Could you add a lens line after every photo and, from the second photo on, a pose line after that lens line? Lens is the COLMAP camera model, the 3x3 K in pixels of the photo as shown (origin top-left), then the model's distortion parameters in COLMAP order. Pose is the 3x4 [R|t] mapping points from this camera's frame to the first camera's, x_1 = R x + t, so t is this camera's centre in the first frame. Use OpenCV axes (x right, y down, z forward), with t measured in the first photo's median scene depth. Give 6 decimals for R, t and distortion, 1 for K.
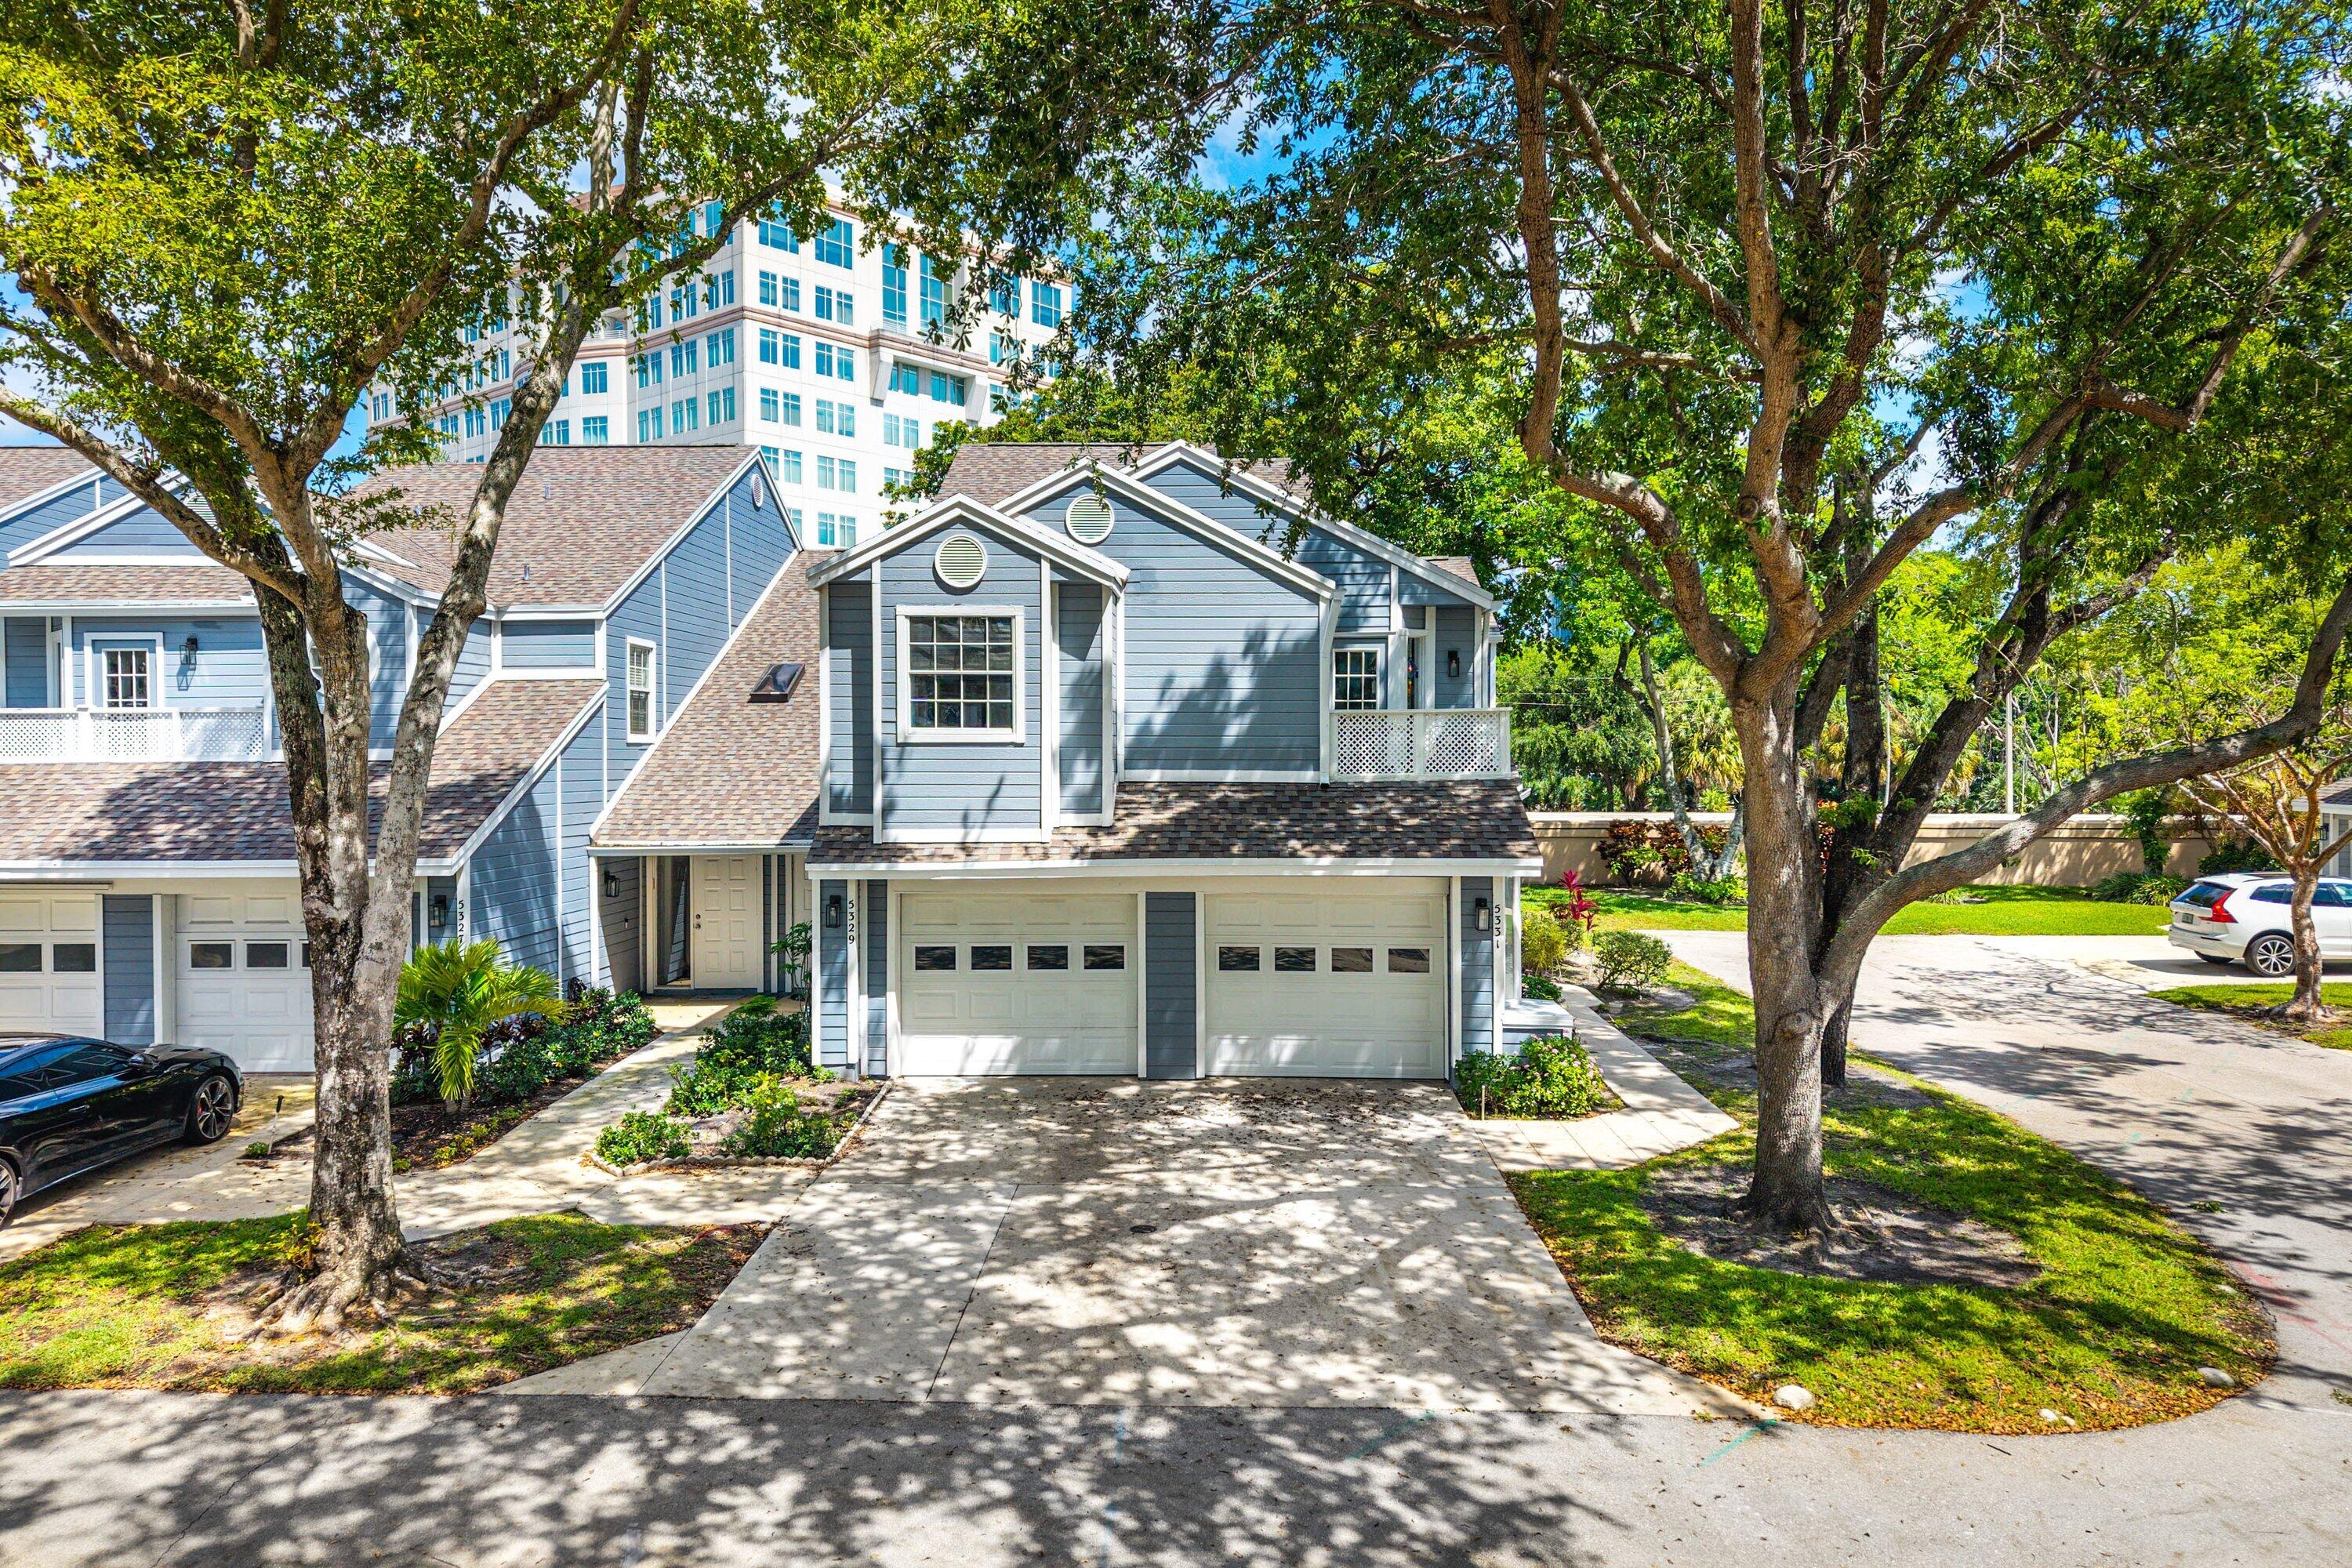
lens RADIAL K [[1567.4, 0, 1169.8], [0, 1567.4, 772.8], [0, 0, 1]] dist [0.032055, -0.005825]
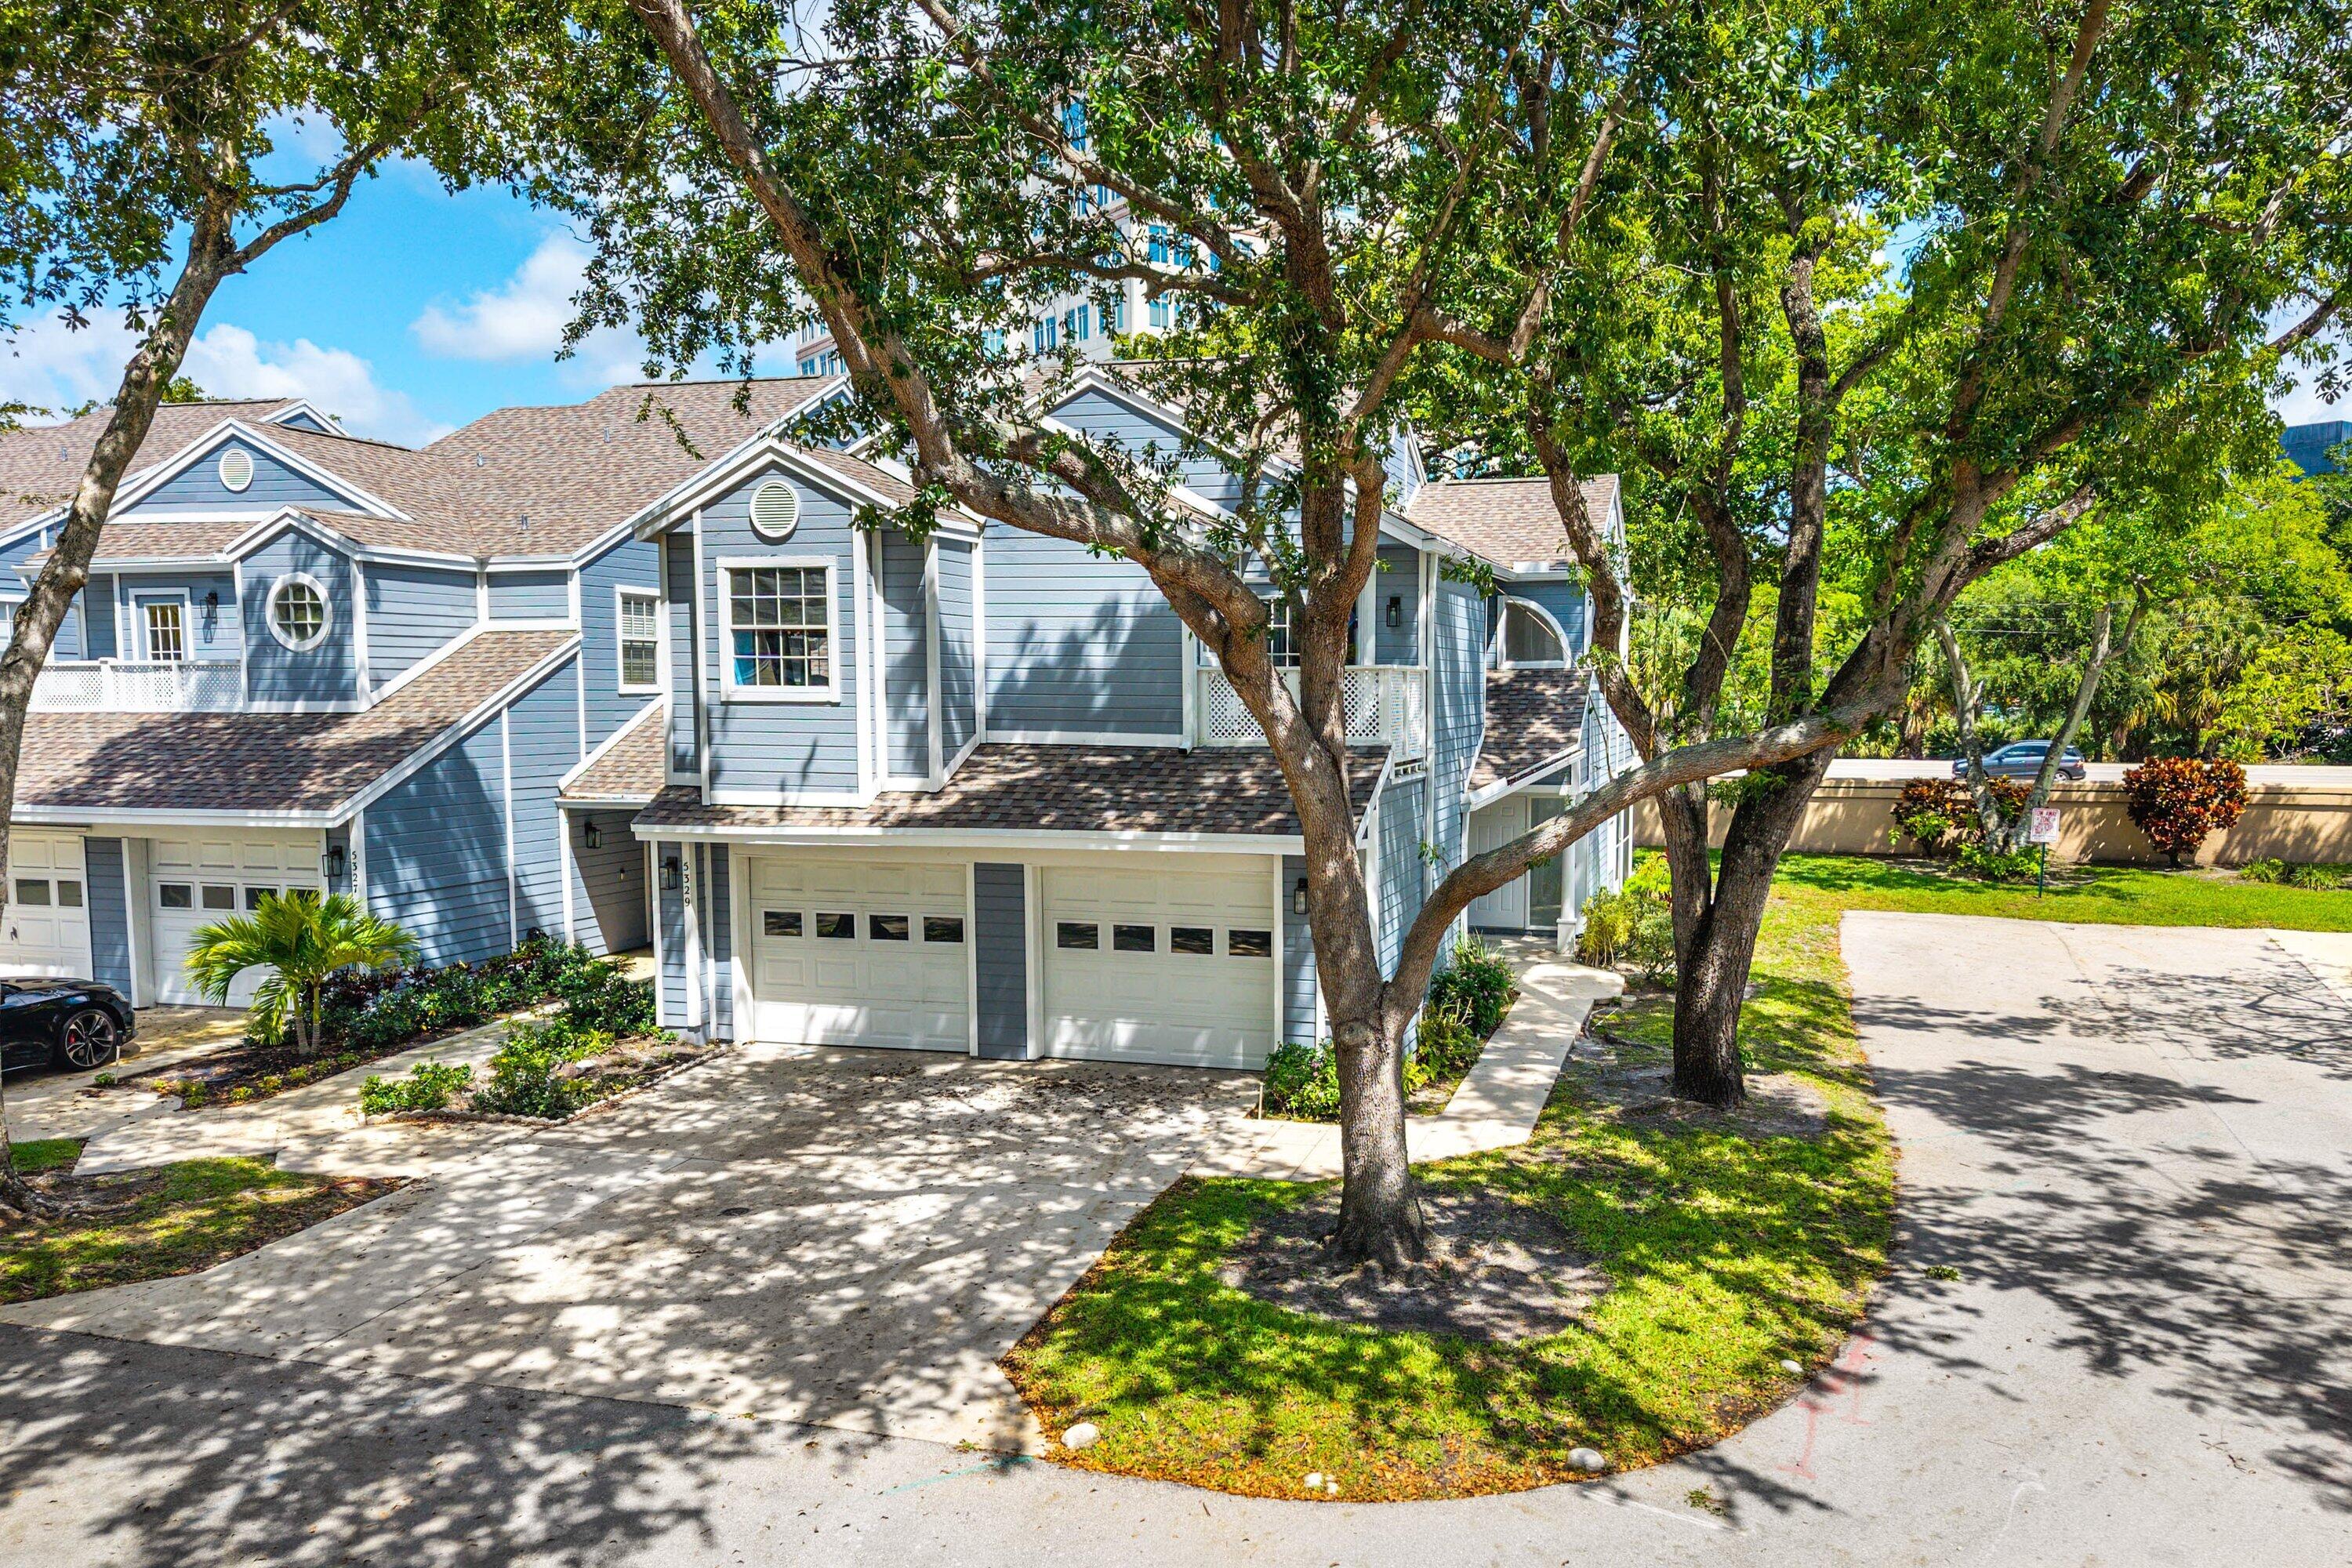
lens RADIAL K [[1729.1, 0, 1305.0], [0, 1729.1, 850.3], [0, 0, 1]] dist [0.032847, -0.014039]
pose [[0.972428, 0.024664, -0.231895, 0.430721], [-0.005109, 0.996406, 0.084552, -0.020157], [0.233147, -0.081036, 0.969059, 0.040663]]
